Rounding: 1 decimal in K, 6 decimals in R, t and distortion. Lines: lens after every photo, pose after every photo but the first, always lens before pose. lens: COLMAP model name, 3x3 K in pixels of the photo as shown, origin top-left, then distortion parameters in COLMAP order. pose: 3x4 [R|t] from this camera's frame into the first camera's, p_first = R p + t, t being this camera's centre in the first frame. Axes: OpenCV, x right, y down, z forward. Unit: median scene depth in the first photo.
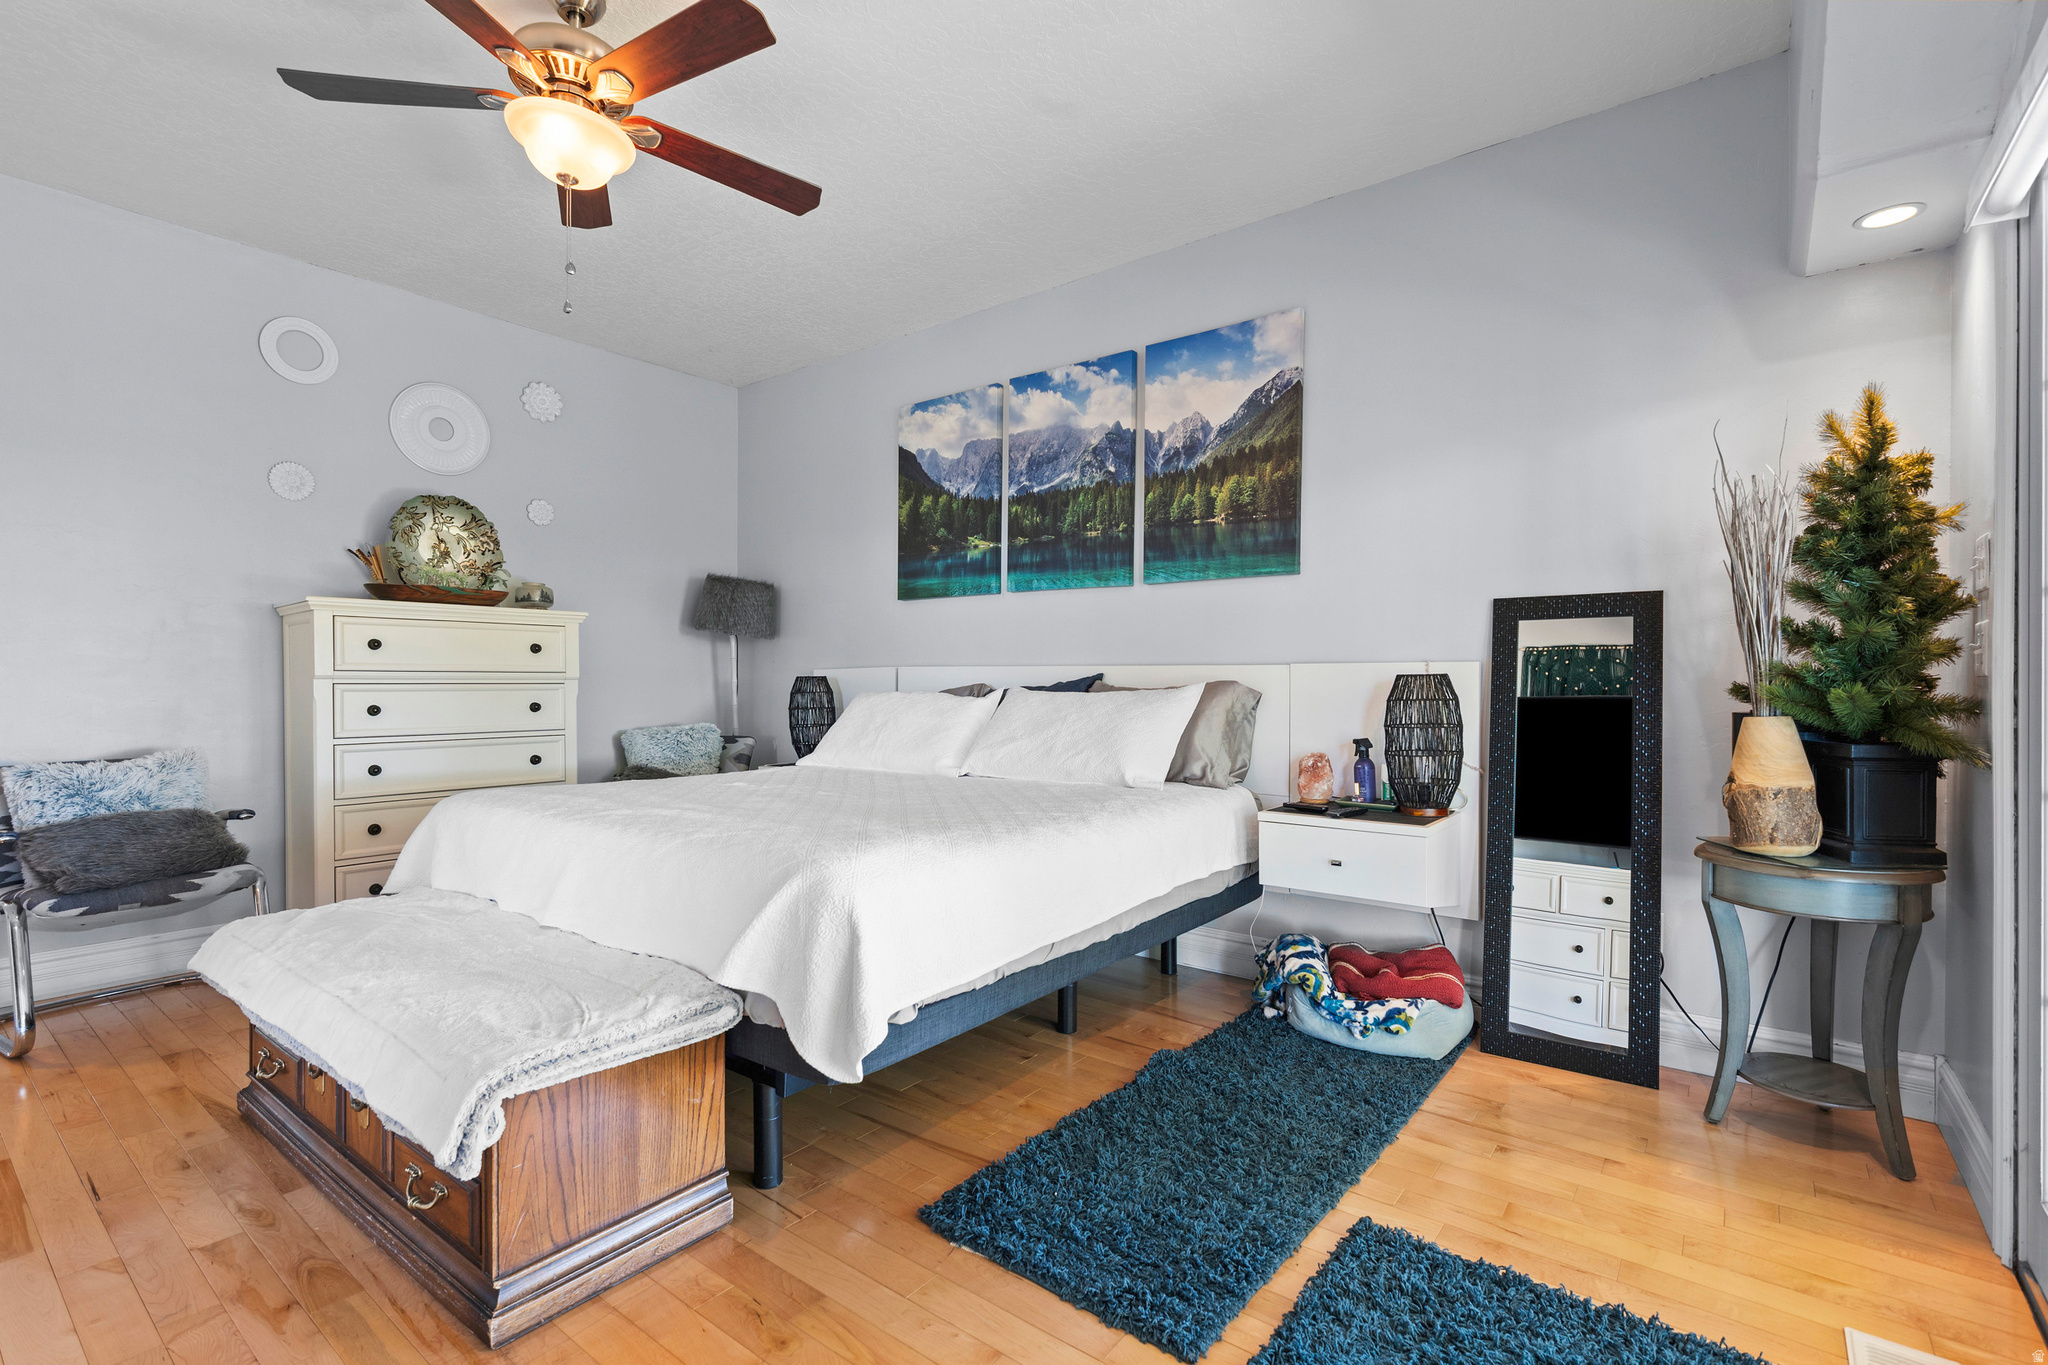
lens RADIAL K [[935.6, 0, 1015.5], [0, 935.6, 688.1], [0, 0, 1]] dist [0.000180, -0.000286]
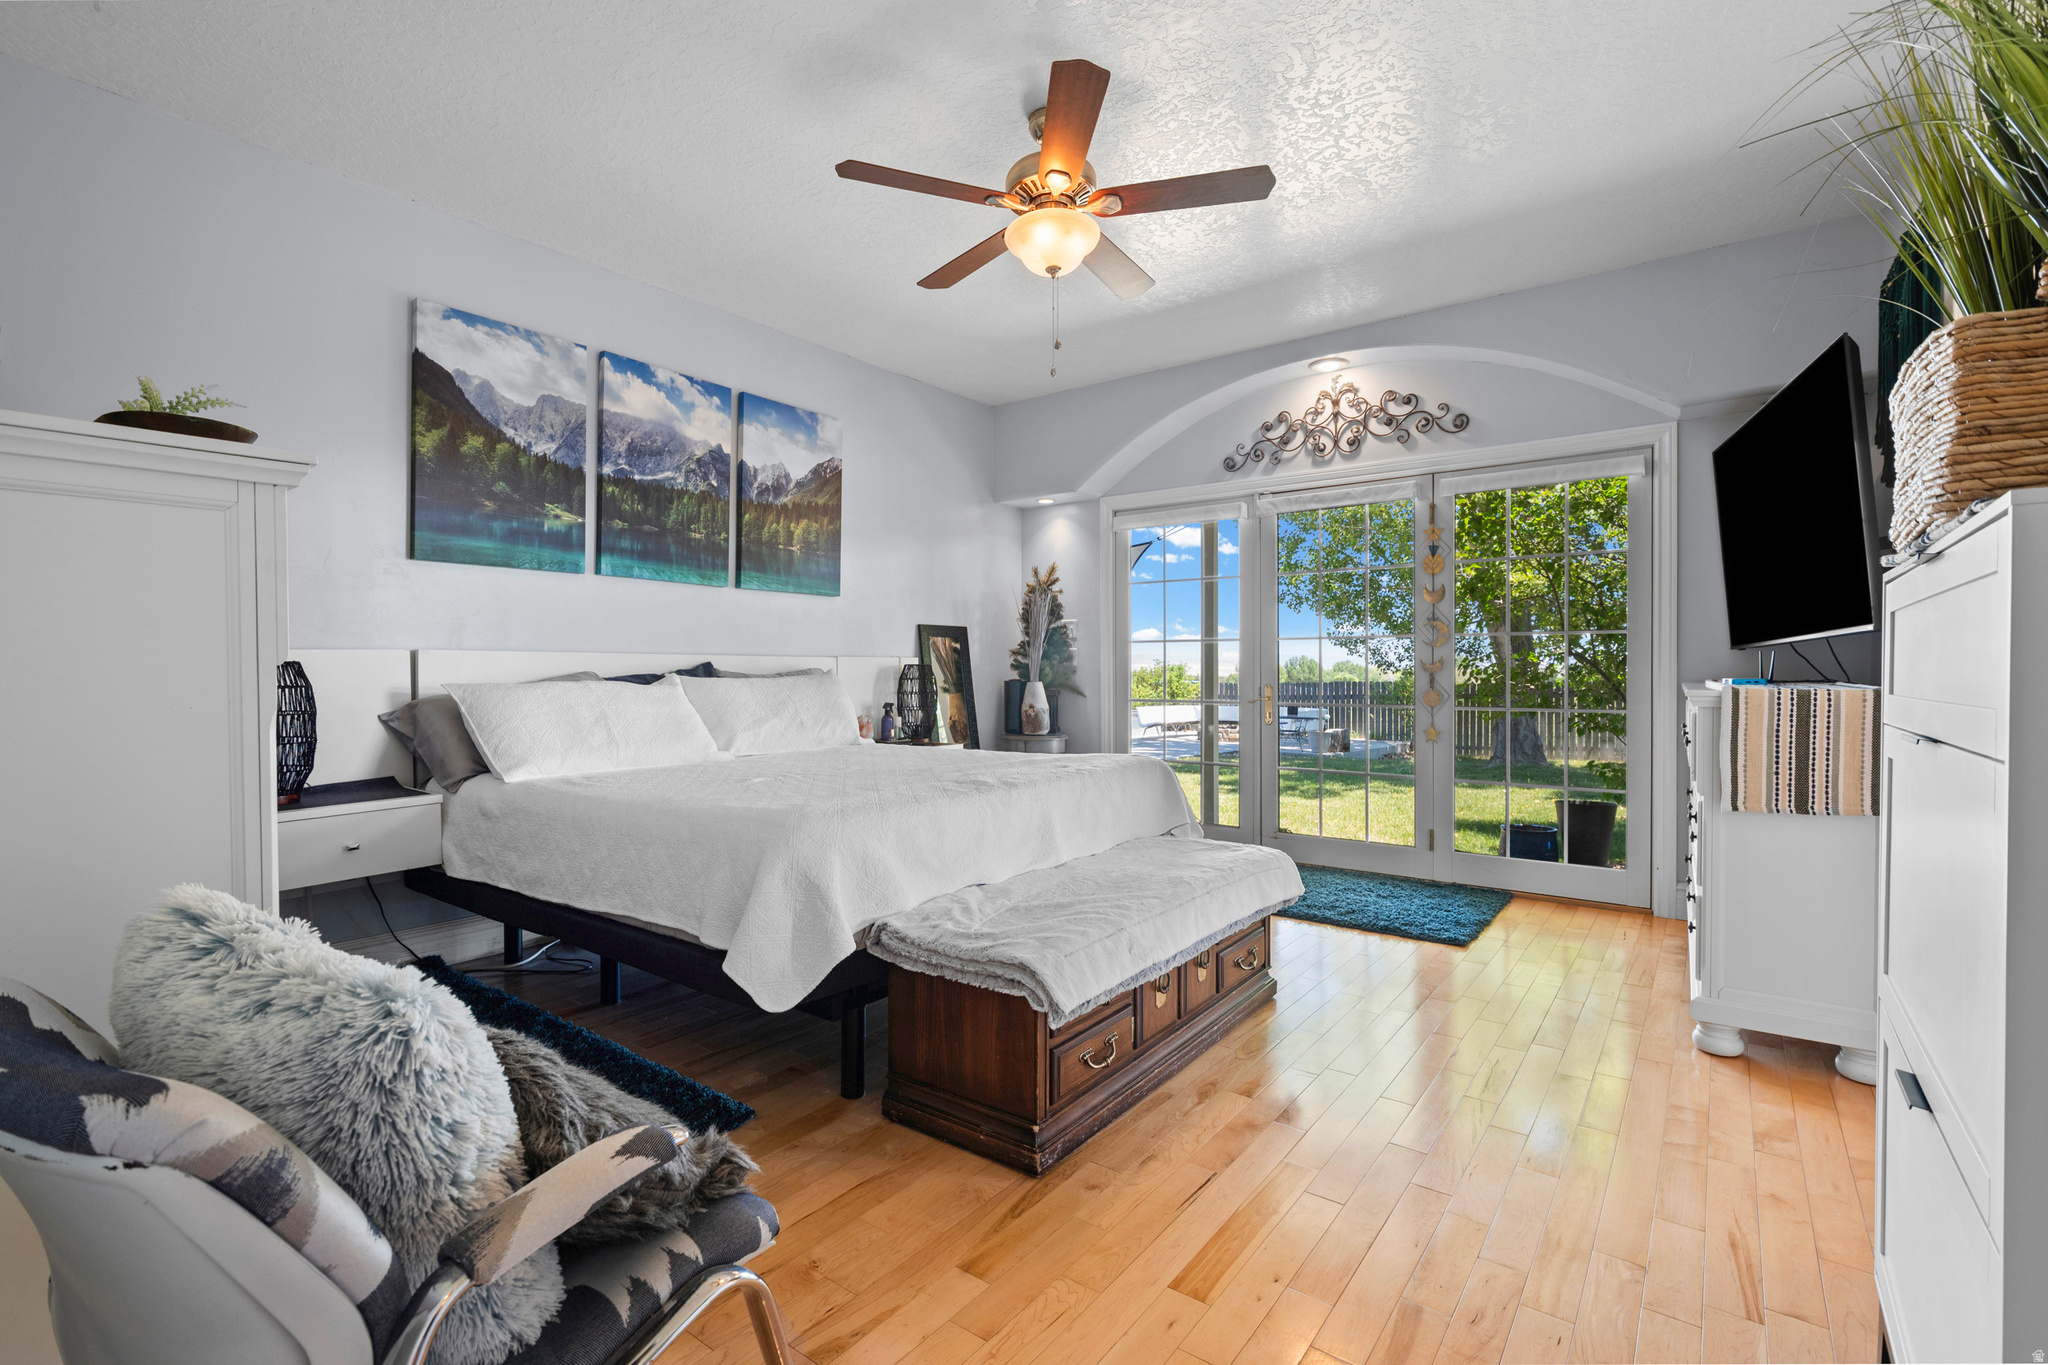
lens RADIAL K [[935.6, 0, 1015.5], [0, 935.6, 688.1], [0, 0, 1]] dist [0.000180, -0.000286]
pose [[-0.022470, -0.020711, 0.999533, -1.020880], [0.008800, 0.999743, 0.020913, -0.003955], [-0.999709, 0.009266, -0.022282, 0.636934]]
